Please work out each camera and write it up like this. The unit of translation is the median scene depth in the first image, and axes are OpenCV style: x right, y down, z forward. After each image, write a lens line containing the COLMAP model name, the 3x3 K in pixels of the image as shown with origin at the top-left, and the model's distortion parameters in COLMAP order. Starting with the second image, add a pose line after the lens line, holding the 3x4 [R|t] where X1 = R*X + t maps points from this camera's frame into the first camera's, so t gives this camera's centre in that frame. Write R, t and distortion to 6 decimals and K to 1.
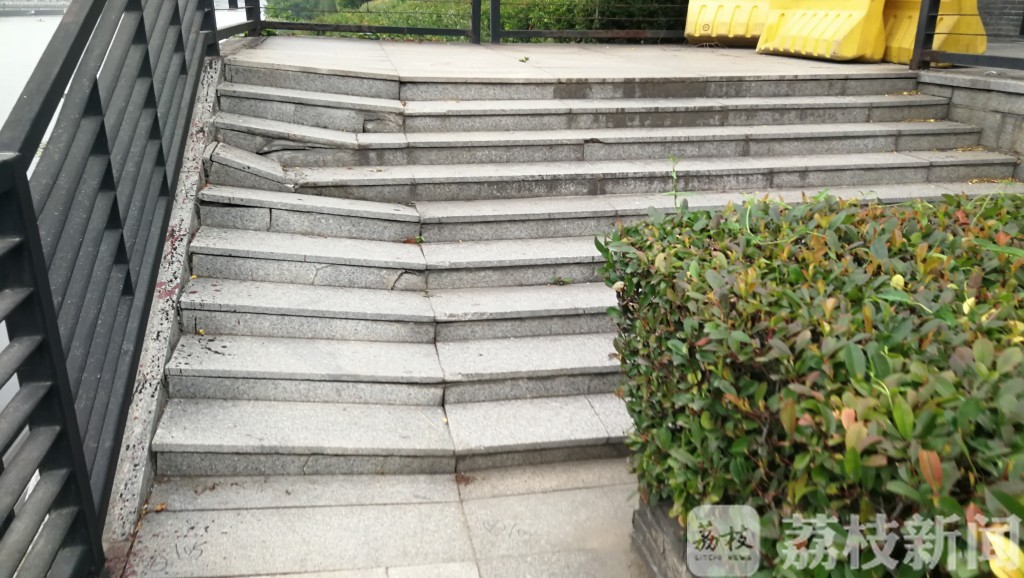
lens RADIAL K [[823.8, 0, 512.0], [0, 823.8, 289.0], [0, 0, 1]] dist [0.055517, -0.079589]
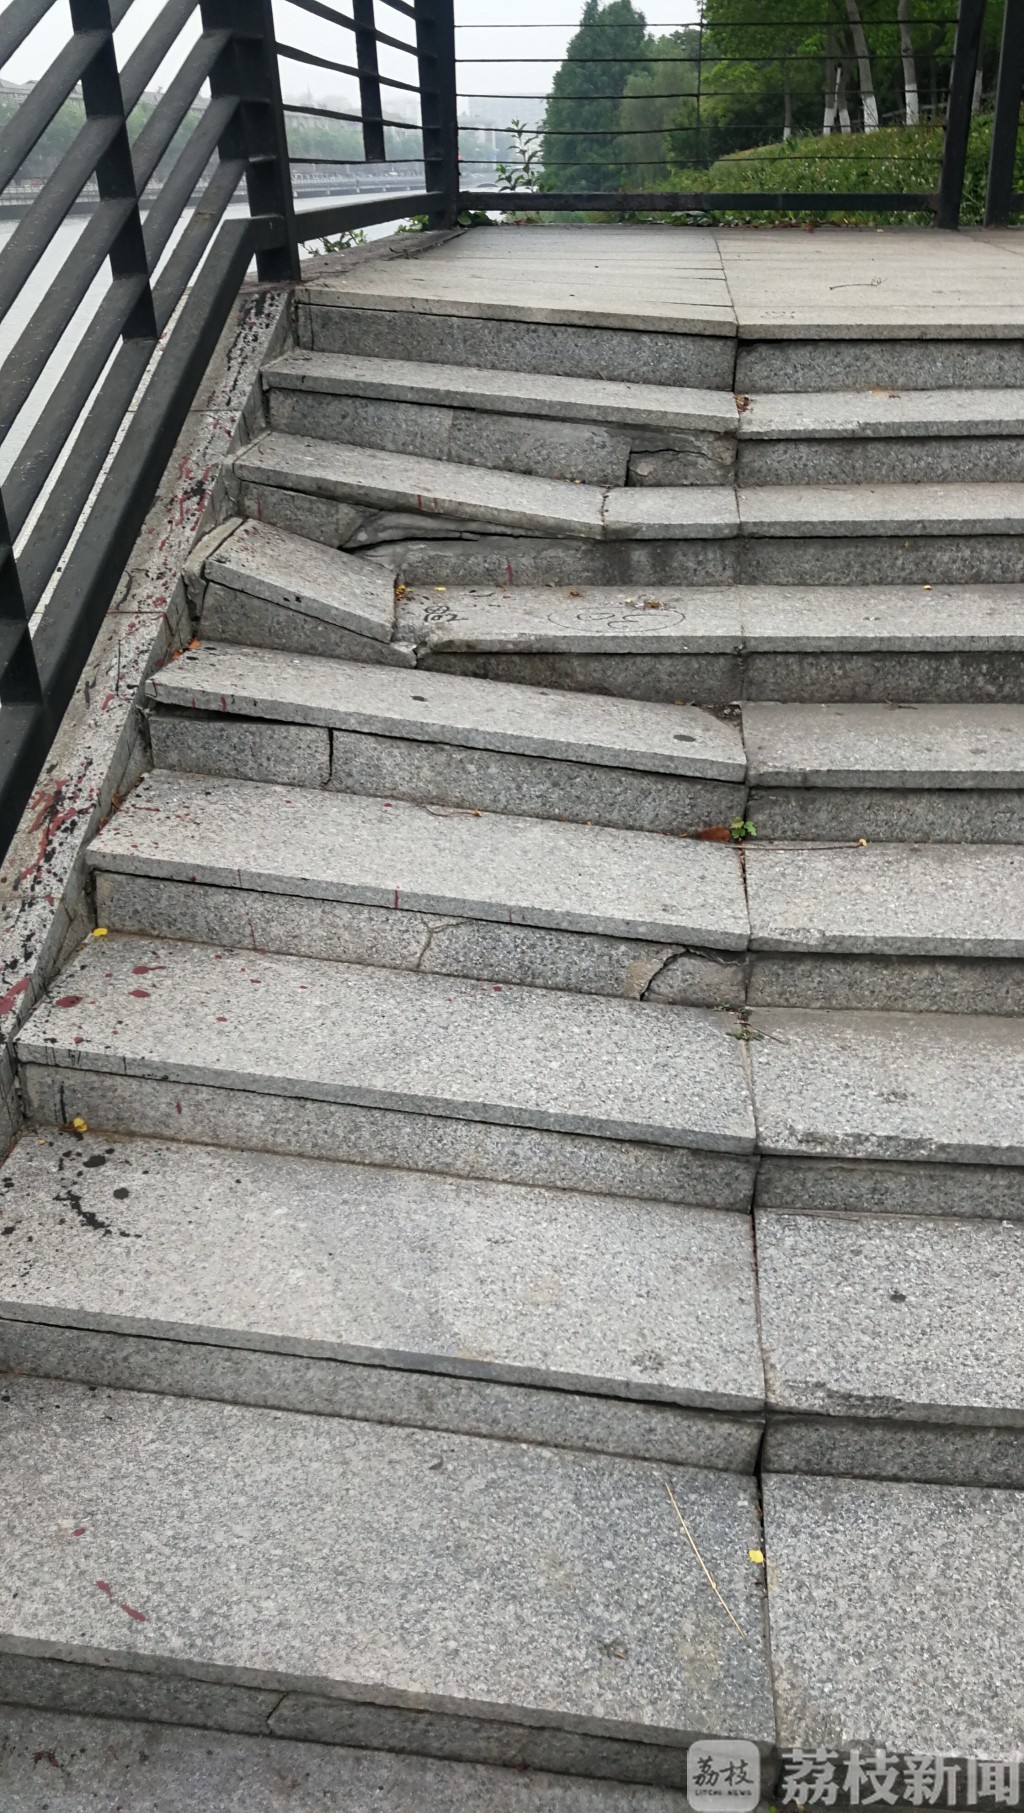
lens RADIAL K [[1458.5, 0, 512.0], [0, 1458.5, 906.5], [0, 0, 1]] dist [0.055517, -0.079589]
pose [[0.956528, 0.096998, -0.275038, -0.033269], [-0.057720, 0.987379, 0.147483, -0.114097], [0.285872, -0.125196, 0.950054, 0.391956]]
